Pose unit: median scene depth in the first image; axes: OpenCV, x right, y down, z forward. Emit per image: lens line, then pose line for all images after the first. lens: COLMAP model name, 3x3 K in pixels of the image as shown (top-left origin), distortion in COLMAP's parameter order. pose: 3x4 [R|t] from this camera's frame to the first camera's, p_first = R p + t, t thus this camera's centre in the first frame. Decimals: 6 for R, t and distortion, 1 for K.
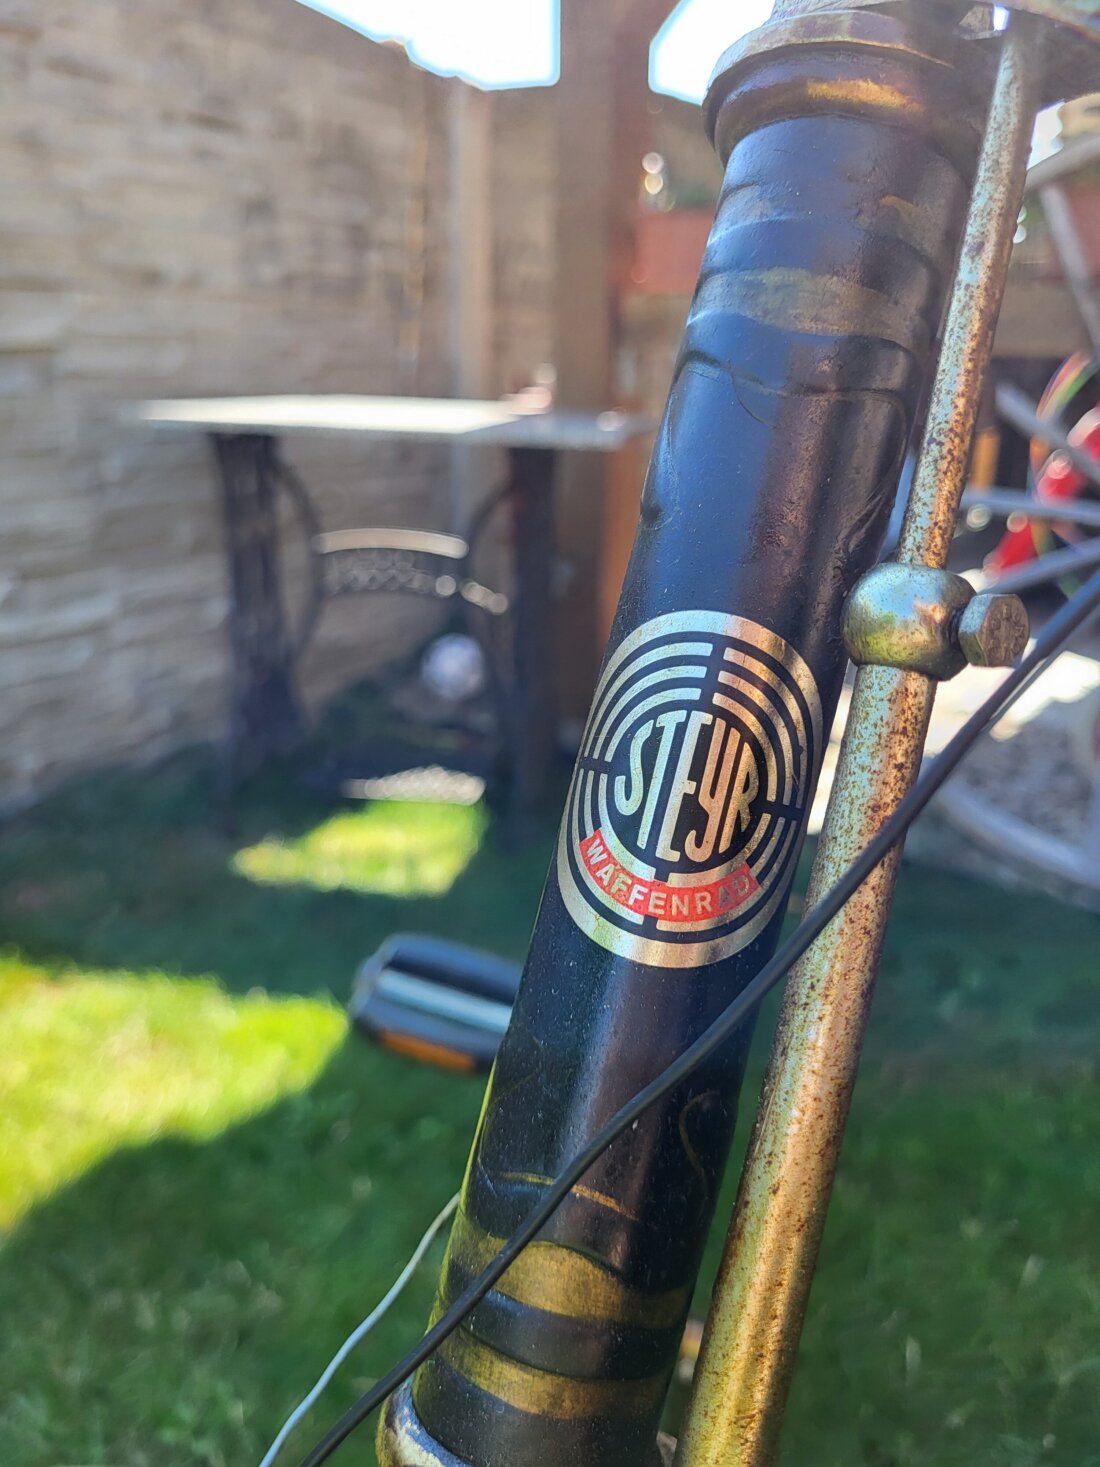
lens RADIAL K [[1132.0, 0, 550.0], [0, 1132.0, 733.5], [0, 0, 1]] dist [0.021532, -0.037107]
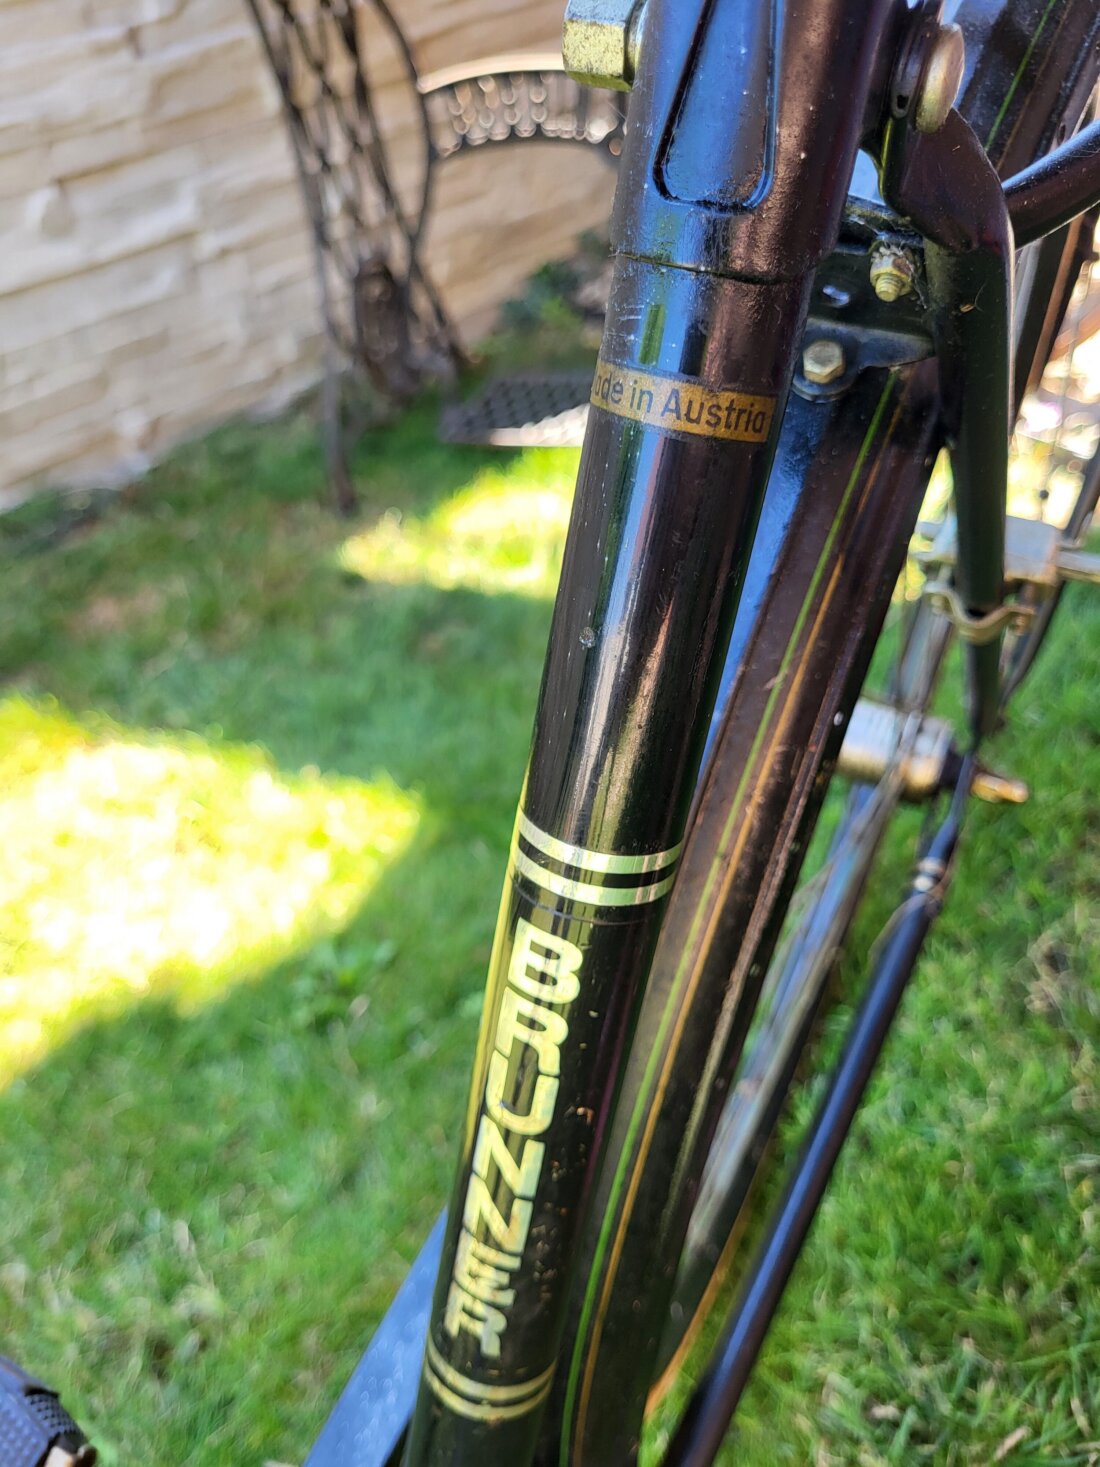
lens RADIAL K [[1132.0, 0, 550.0], [0, 1132.0, 733.5], [0, 0, 1]] dist [0.021532, -0.037107]
pose [[0.965354, 0.014499, -0.260540, 0.067269], [0.082558, 0.930196, 0.357658, -0.037926], [0.247539, -0.366776, 0.896772, 0.246245]]
